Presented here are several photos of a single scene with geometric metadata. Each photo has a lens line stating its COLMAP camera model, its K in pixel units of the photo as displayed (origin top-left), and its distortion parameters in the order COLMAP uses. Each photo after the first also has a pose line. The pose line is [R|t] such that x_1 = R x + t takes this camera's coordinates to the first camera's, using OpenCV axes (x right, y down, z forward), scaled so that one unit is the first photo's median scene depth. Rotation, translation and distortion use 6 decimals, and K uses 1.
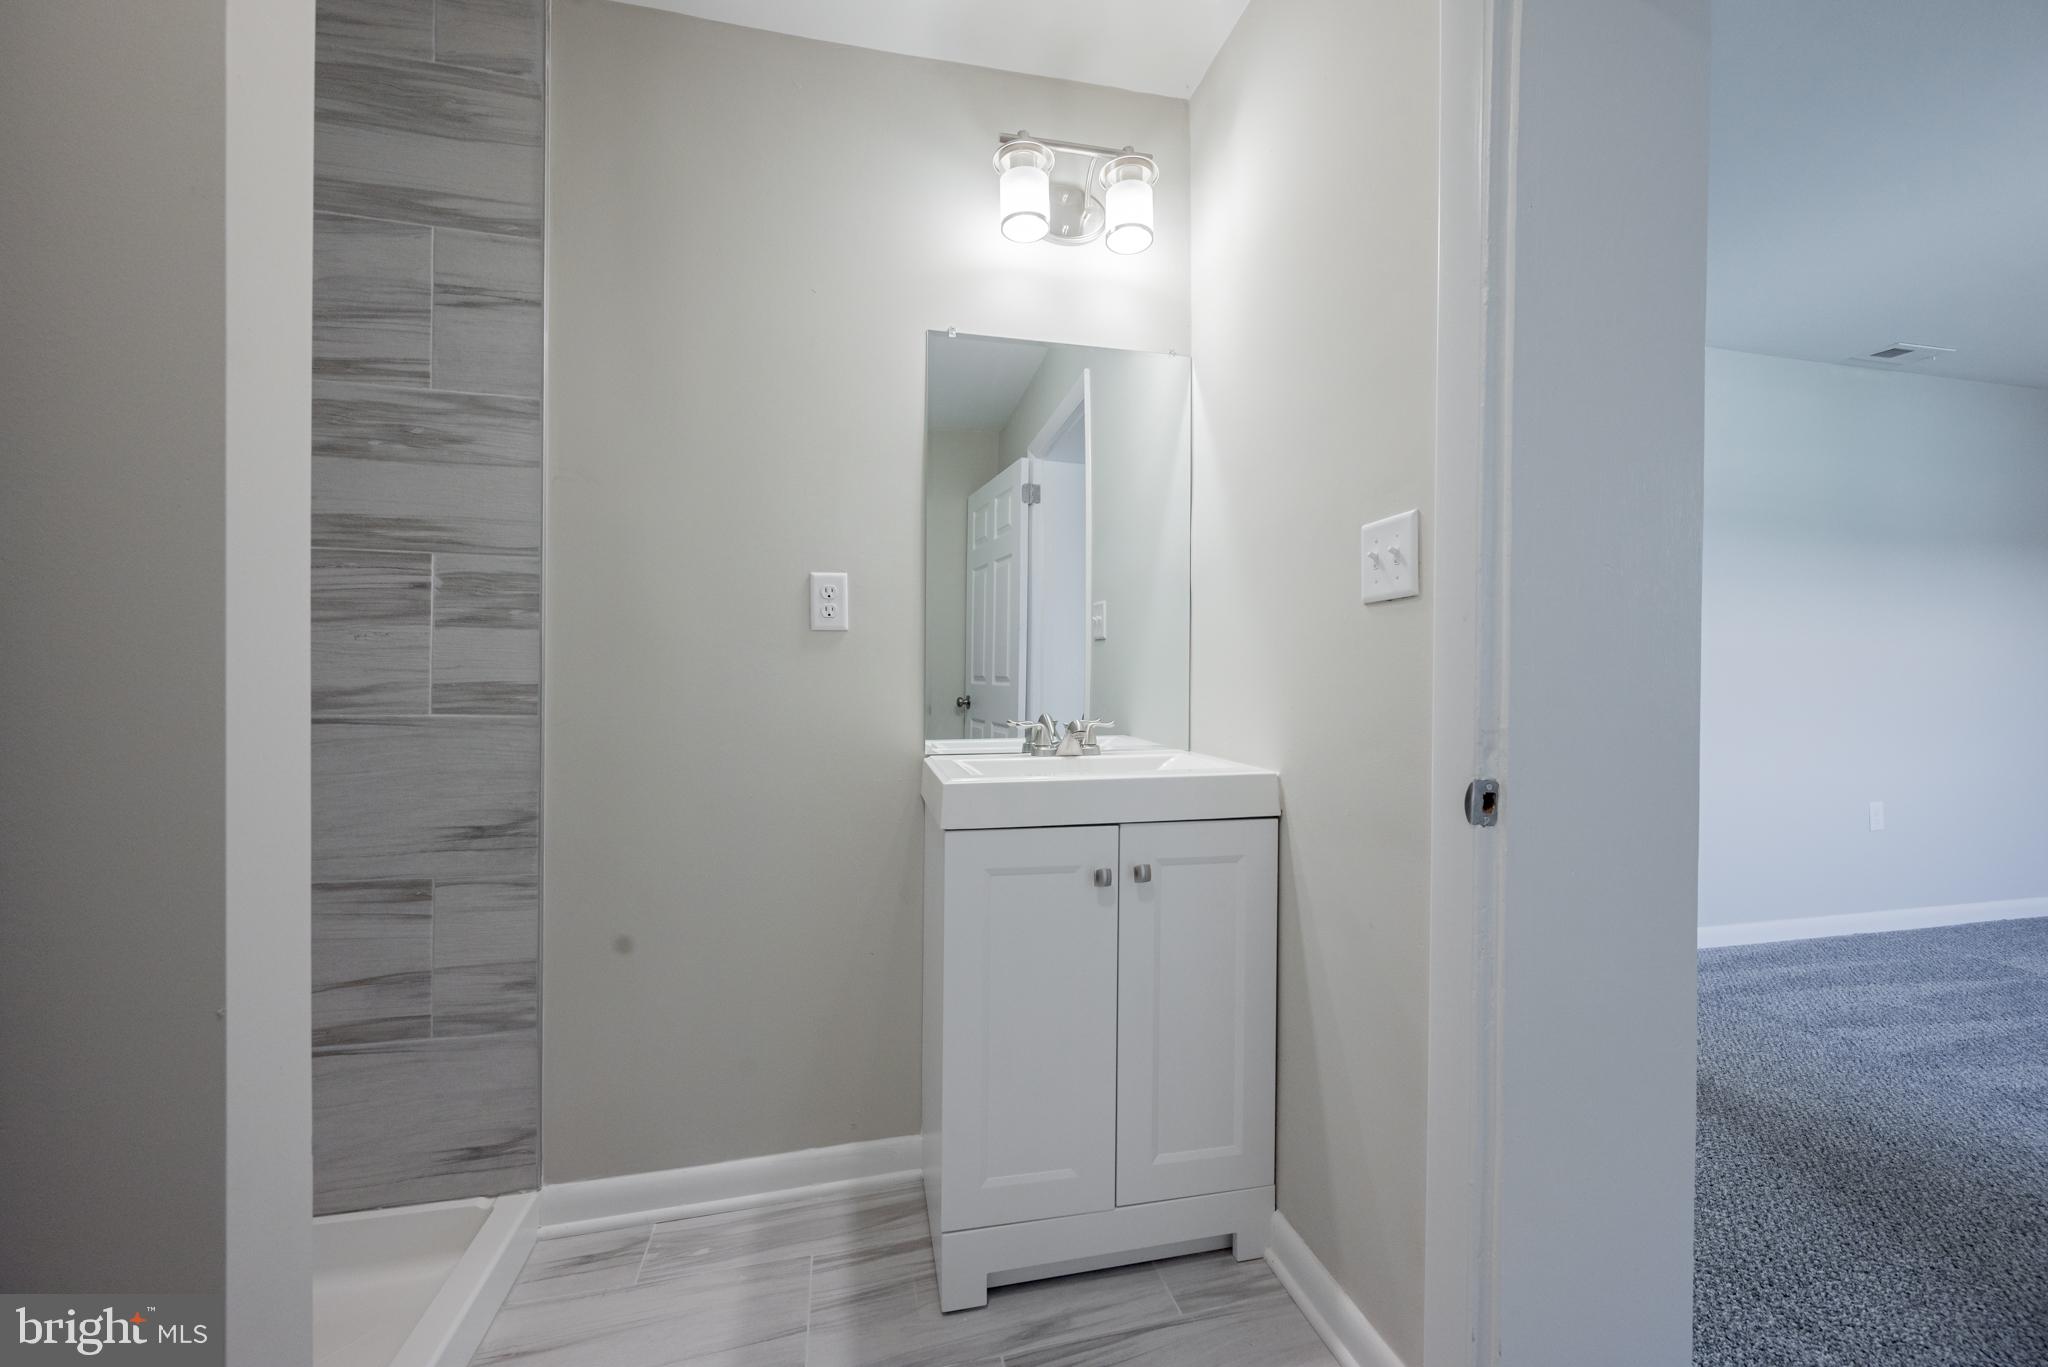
lens RADIAL K [[804.1, 0, 1024.3], [0, 804.1, 687.8], [0, 0, 1]] dist [-0.000517, -0.000549]
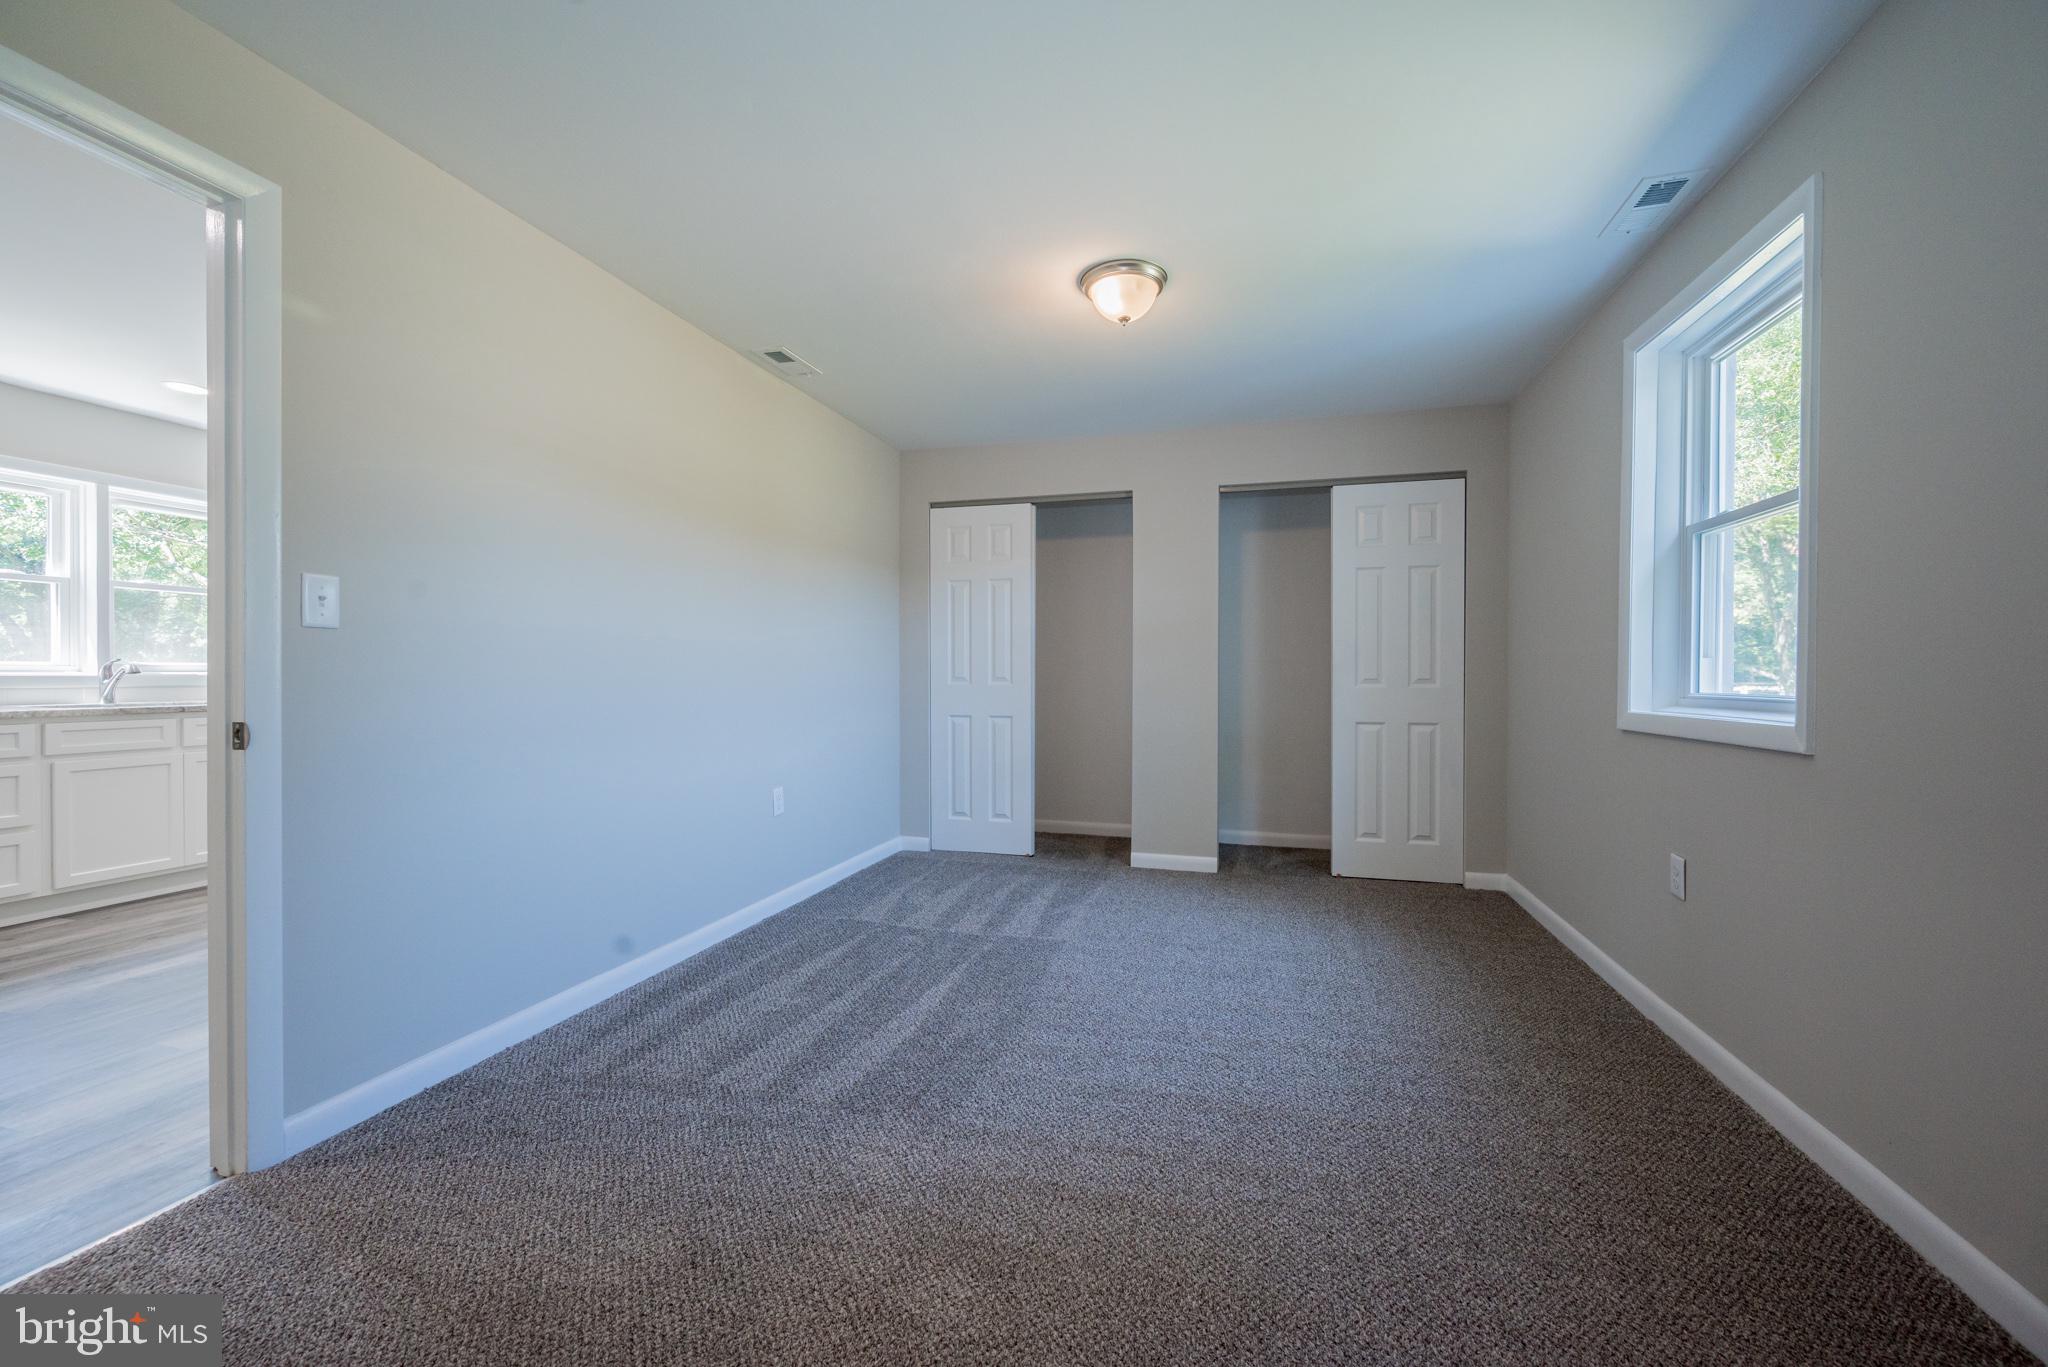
lens RADIAL K [[804.1, 0, 1035.3], [0, 804.1, 682.1], [0, 0, 1]] dist [-0.000517, -0.000549]
pose [[0.476903, -0.016928, 0.878793, 0.363709], [0.009393, 0.999856, 0.014162, -0.009848], [-0.878906, 0.001501, 0.476993, 0.244724]]
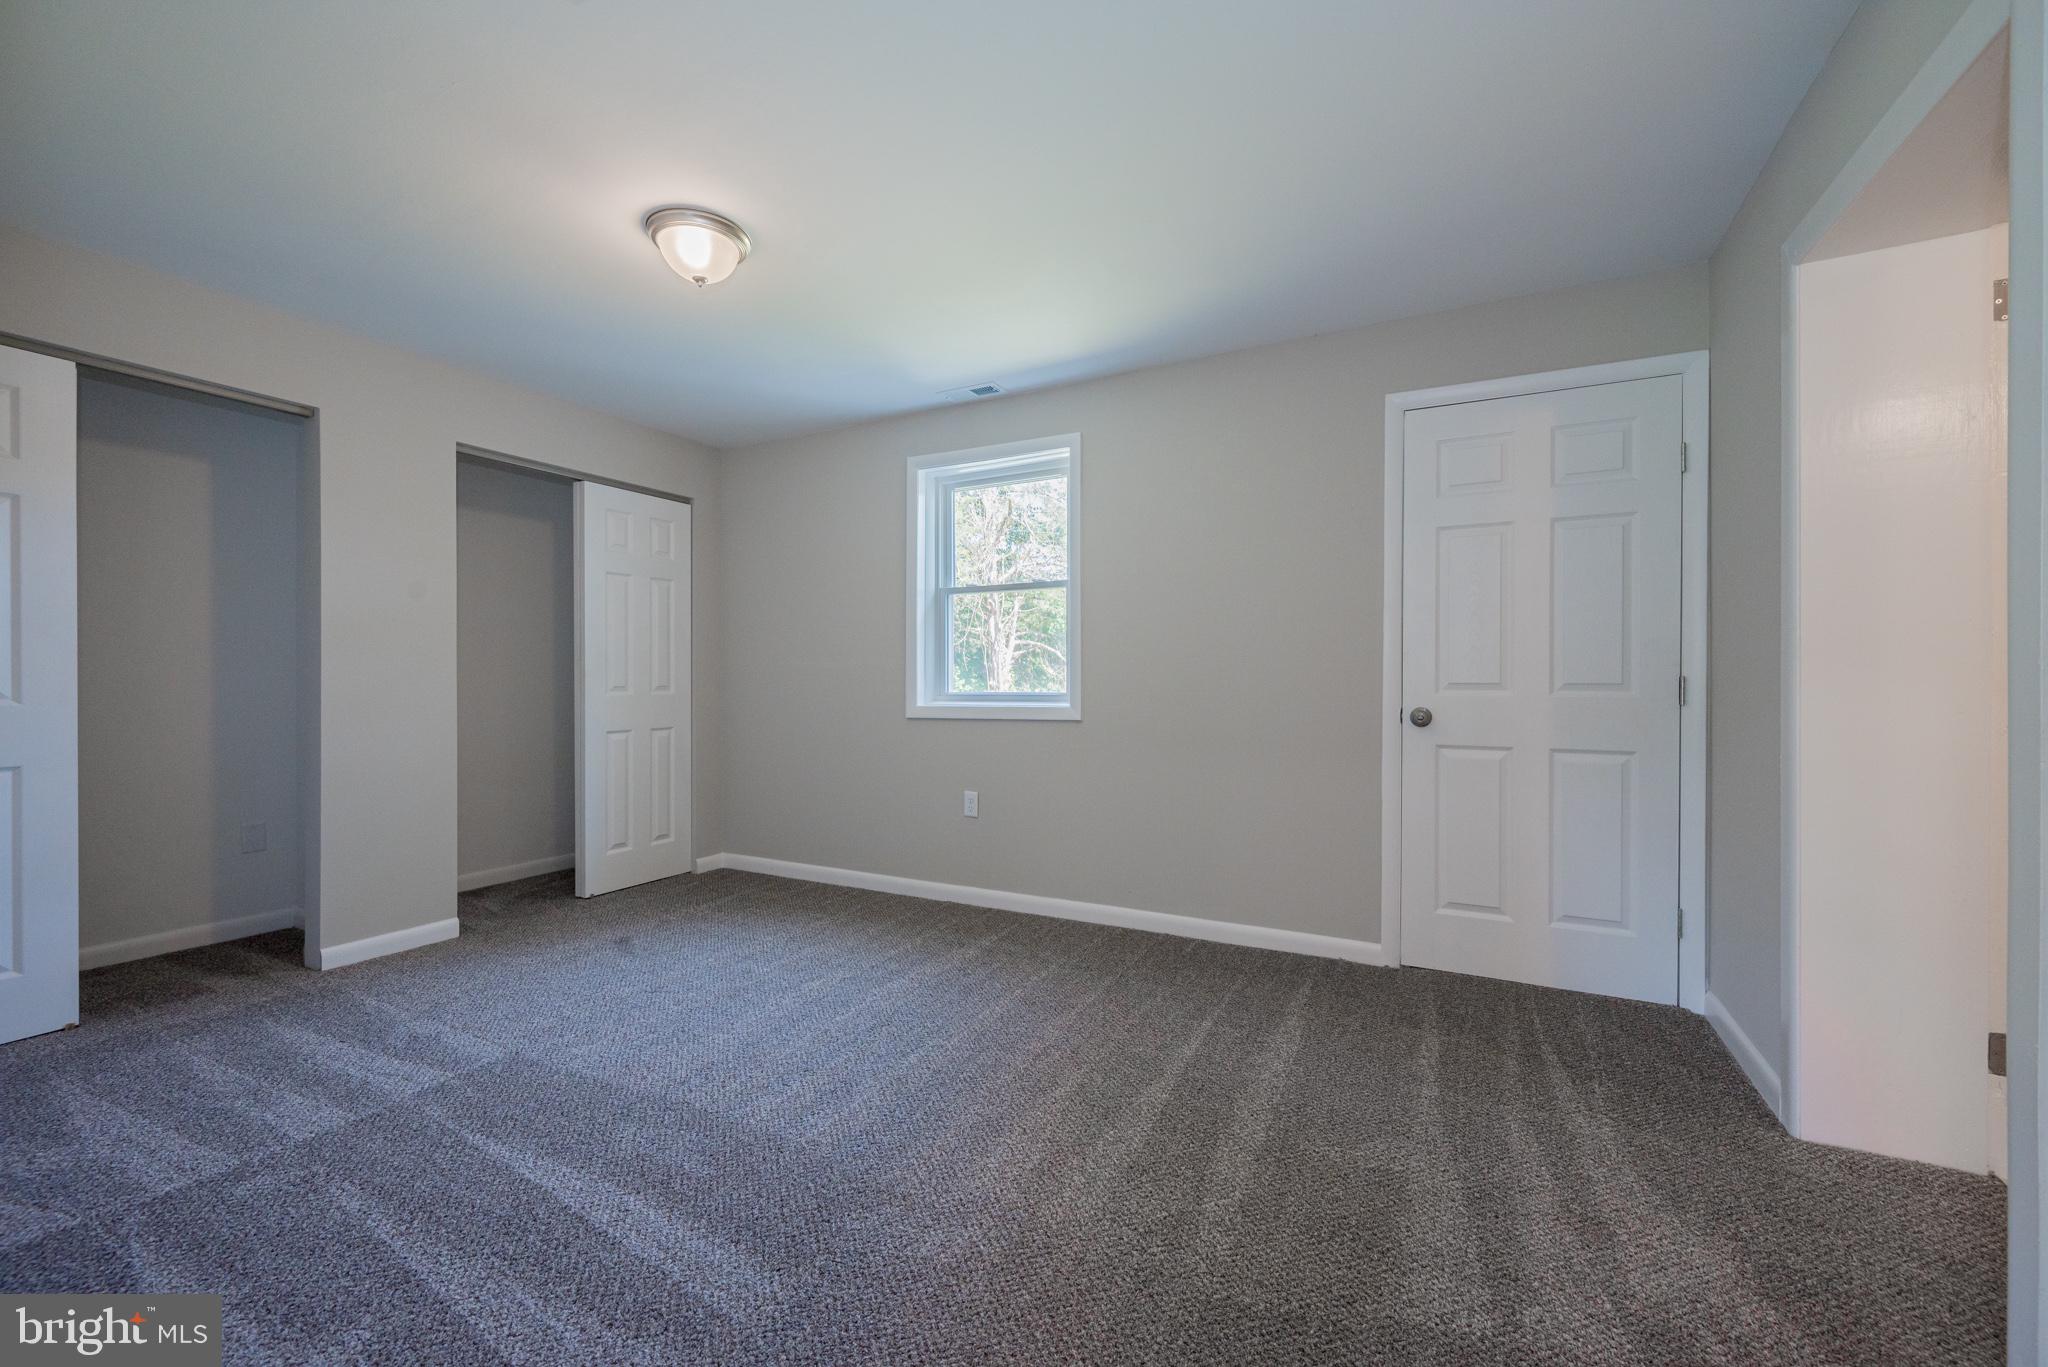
lens RADIAL K [[804.1, 0, 1031.4], [0, 804.1, 681.7], [0, 0, 1]] dist [-0.000517, -0.000549]
pose [[-0.761546, -0.008057, 0.648061, 0.447540], [-0.000107, 0.999924, 0.012306, -0.015496], [-0.648111, 0.009302, -0.761489, 1.032190]]
